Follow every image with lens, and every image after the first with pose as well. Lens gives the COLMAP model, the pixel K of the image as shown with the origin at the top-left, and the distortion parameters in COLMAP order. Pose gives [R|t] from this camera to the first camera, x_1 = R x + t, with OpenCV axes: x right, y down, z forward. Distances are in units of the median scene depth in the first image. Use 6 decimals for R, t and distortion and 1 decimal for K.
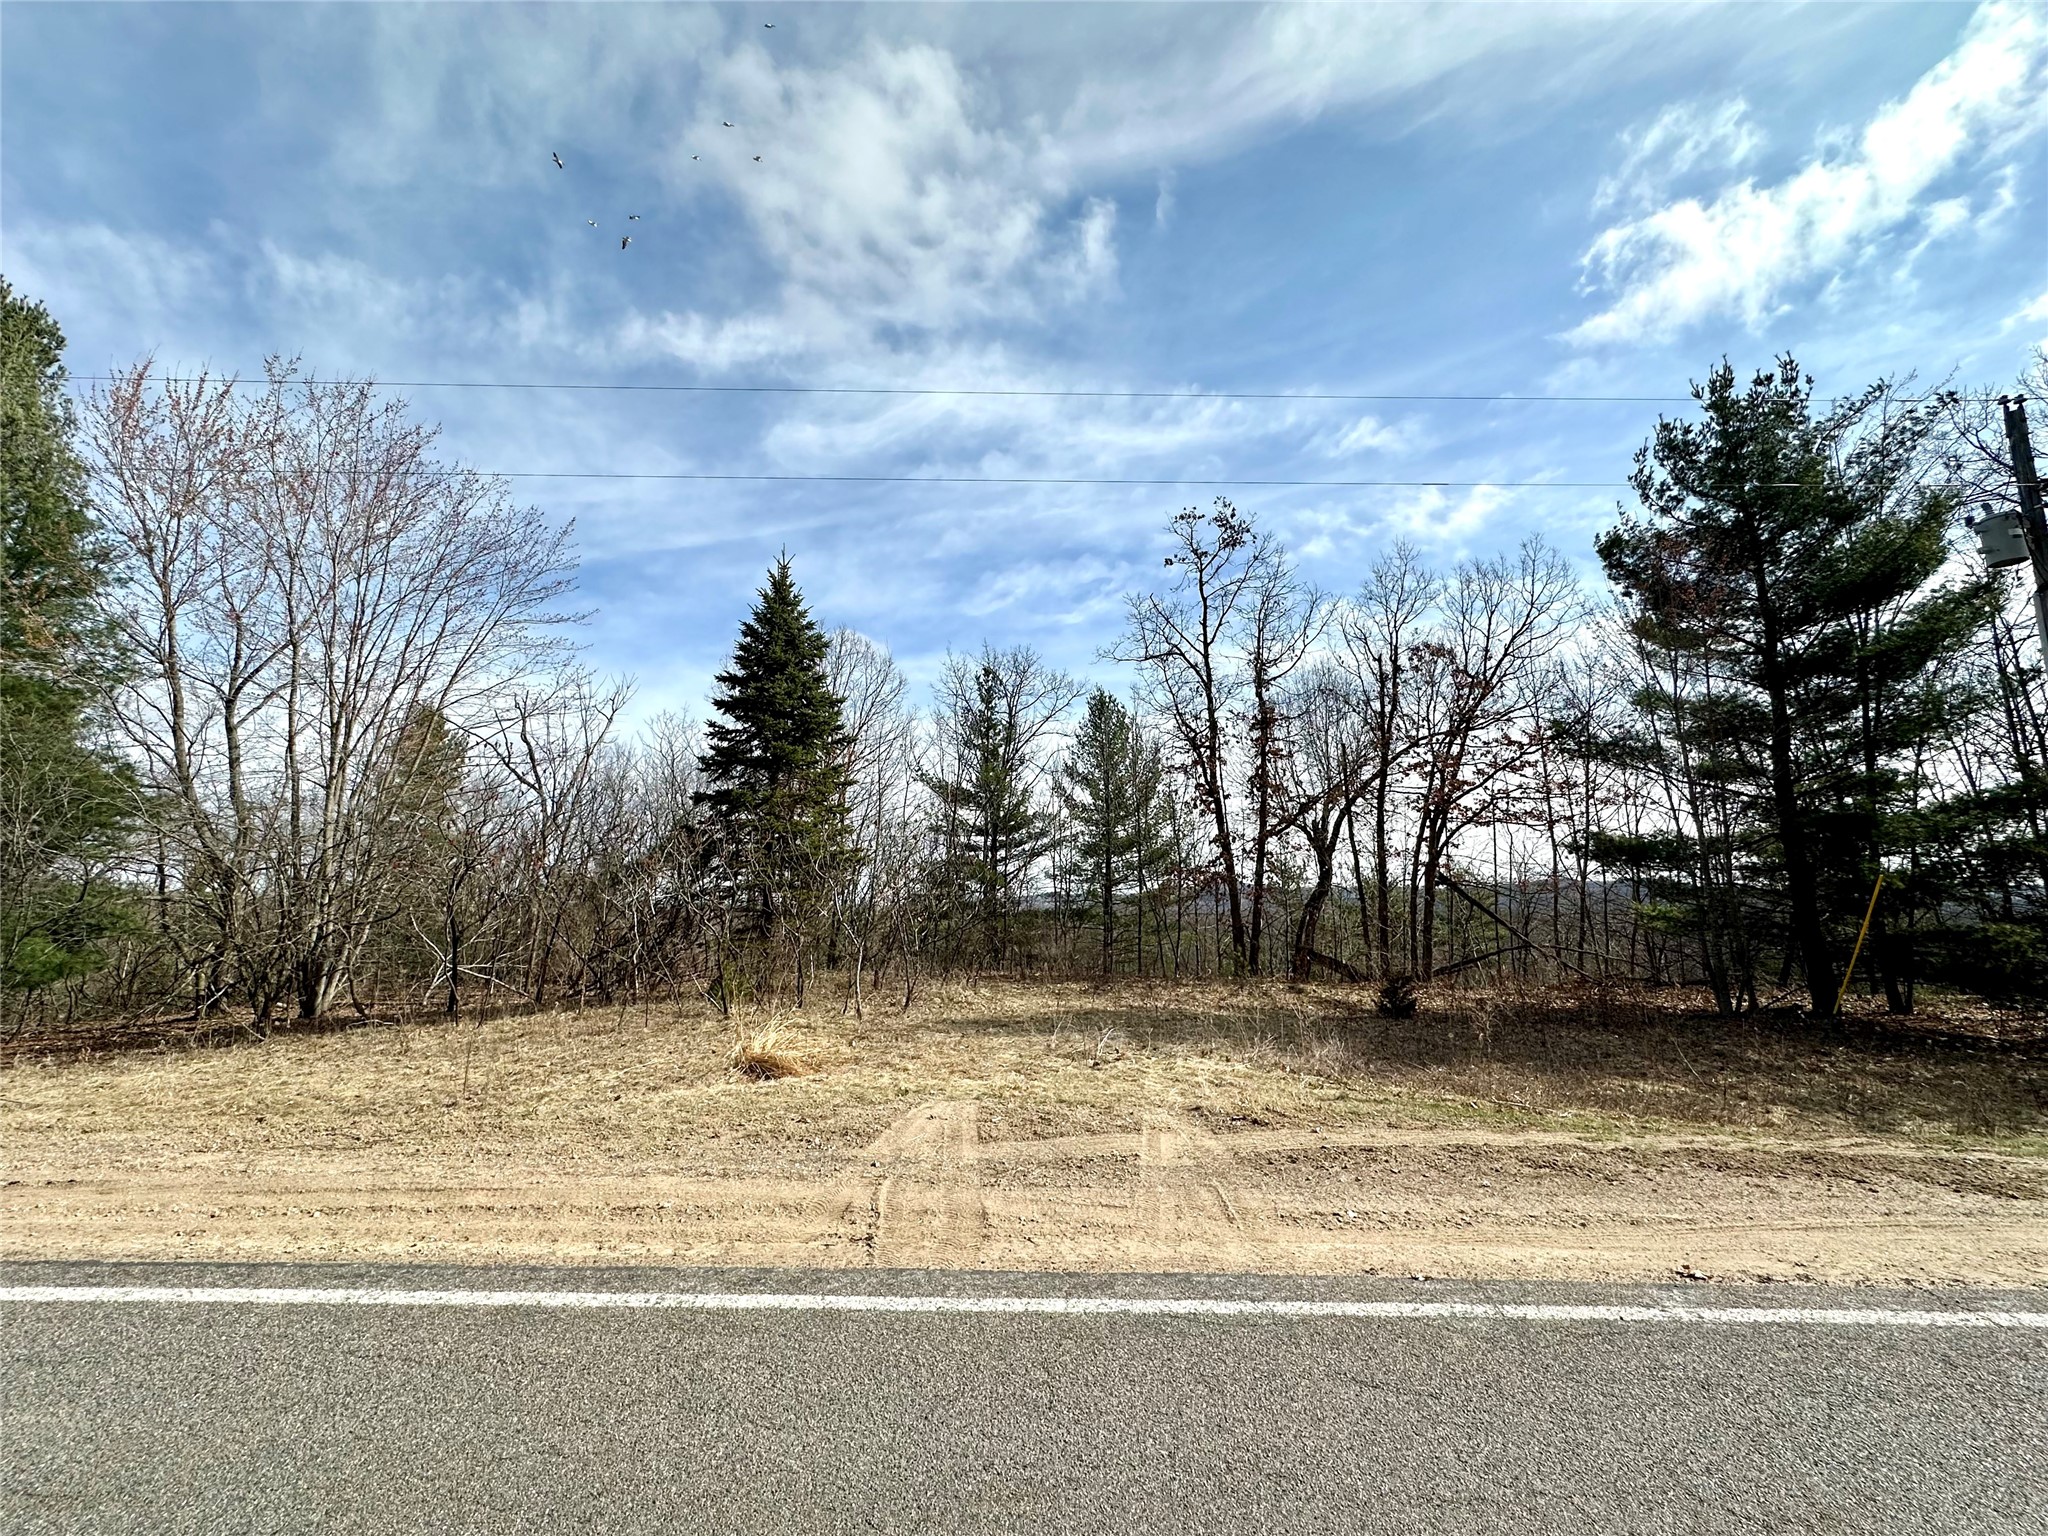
lens RADIAL K [[831.0, 0, 1016.5], [0, 831.0, 809.2], [0, 0, 1]] dist [-0.000437, -0.000604]
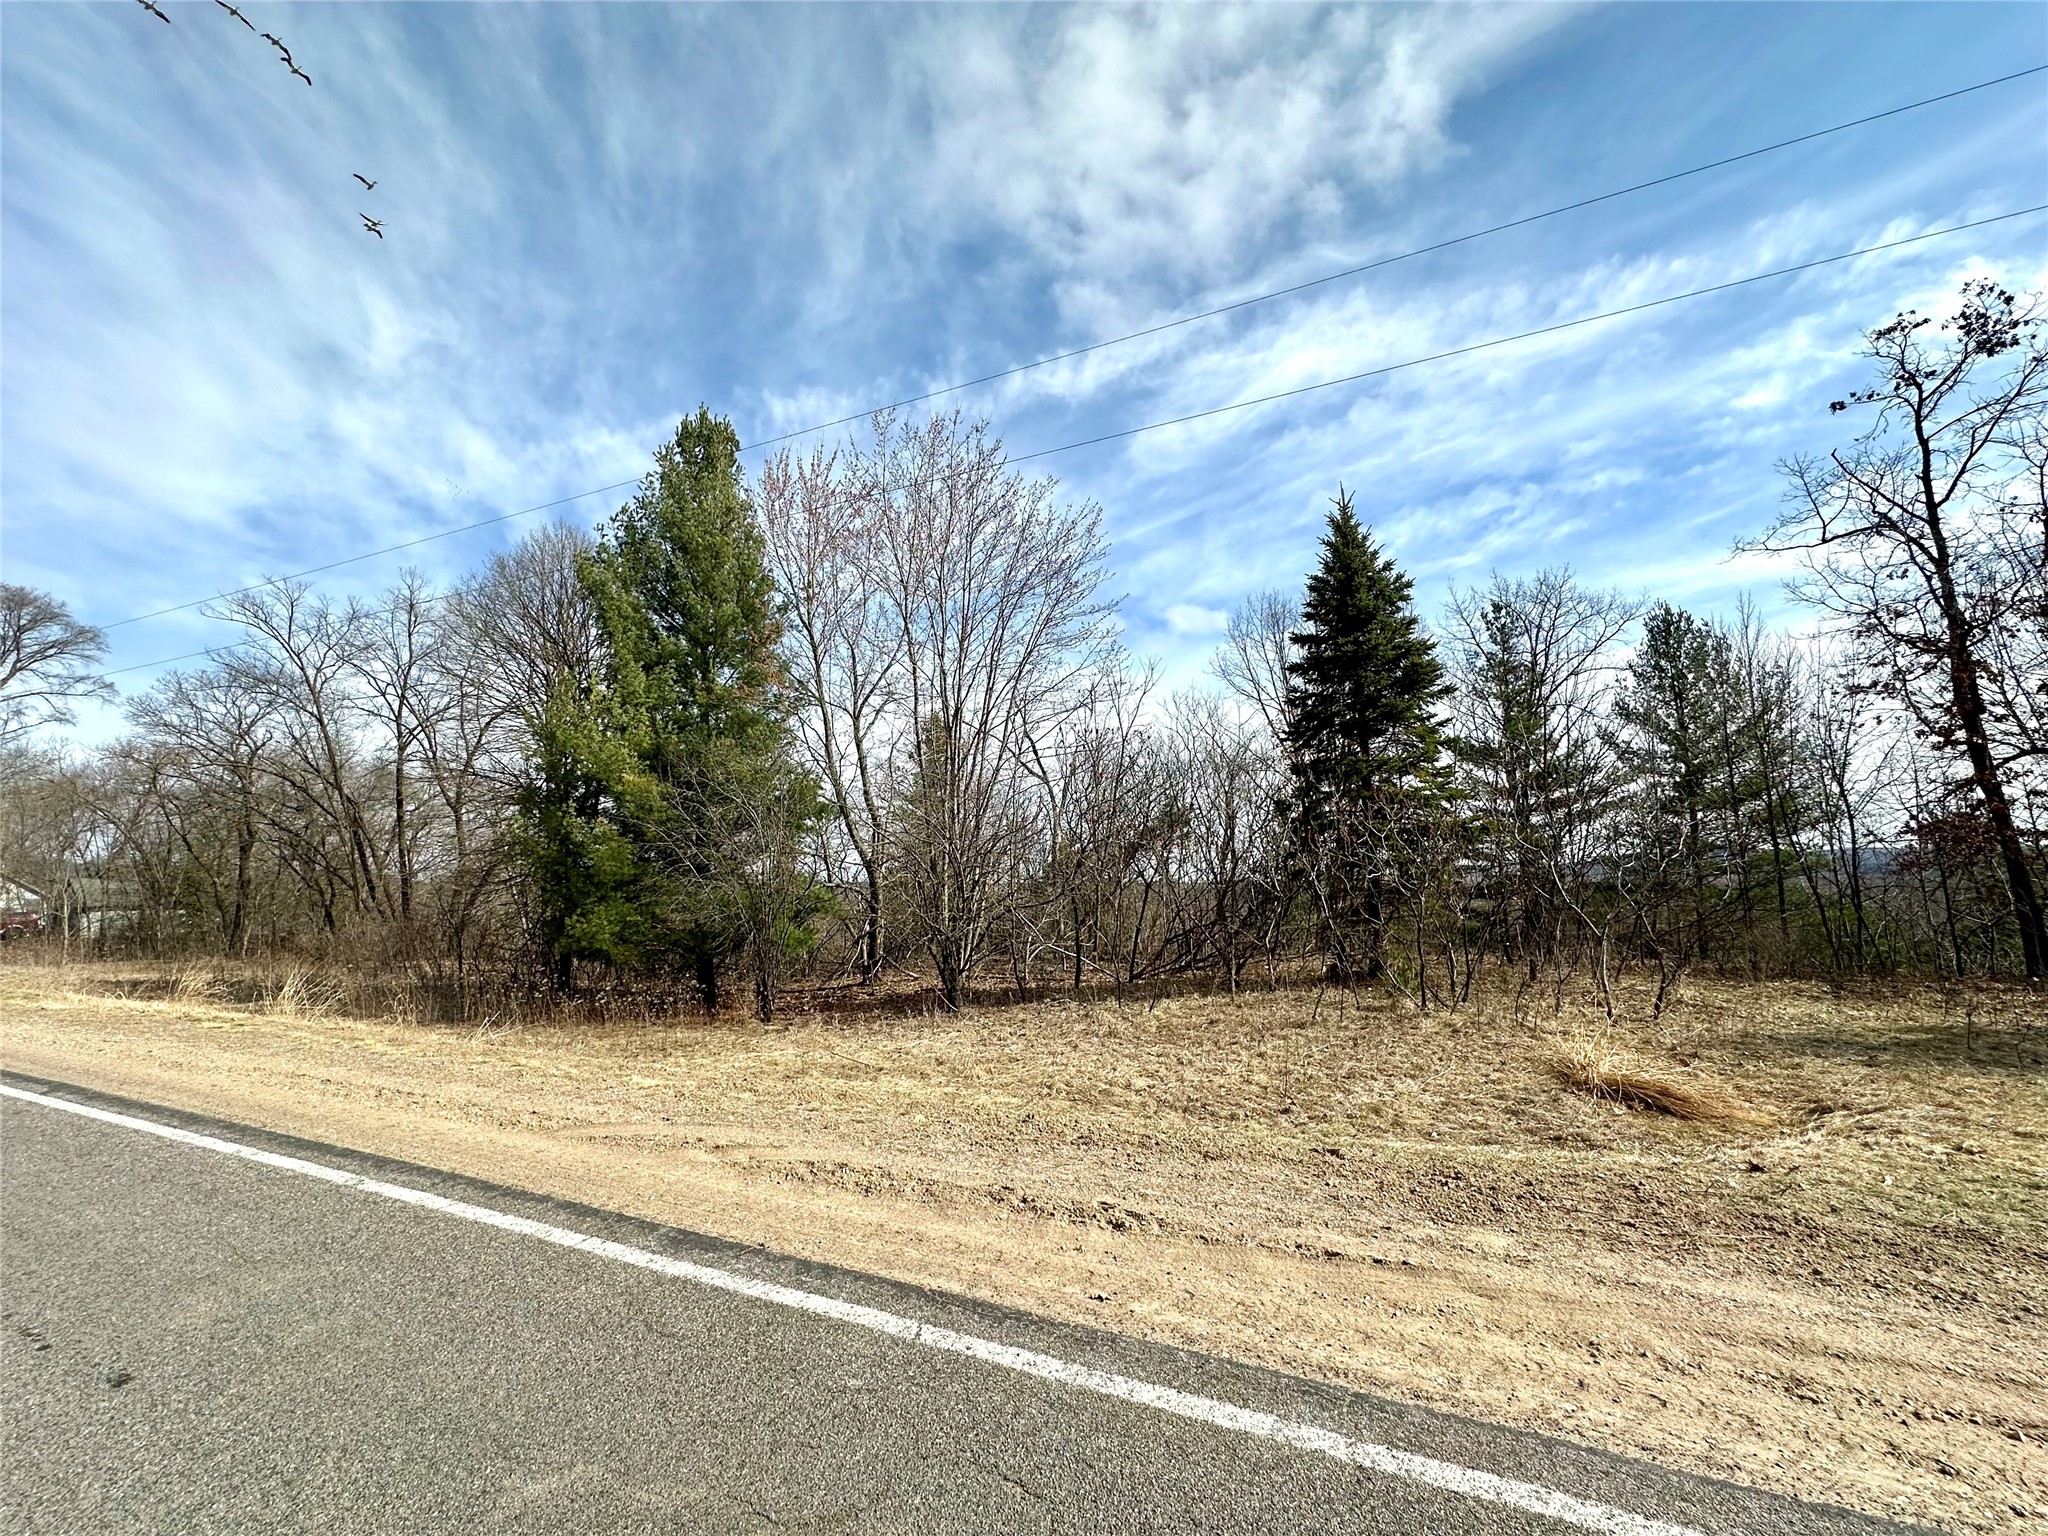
lens RADIAL K [[816.8, 0, 1024.0], [0, 816.8, 768.0], [0, 0, 1]] dist [-0.002312, 0.000450]
pose [[0.898055, -0.075009, -0.433441, -0.187385], [0.063832, 0.997146, -0.040308, 0.003614], [0.435228, 0.008531, 0.900280, 0.034201]]
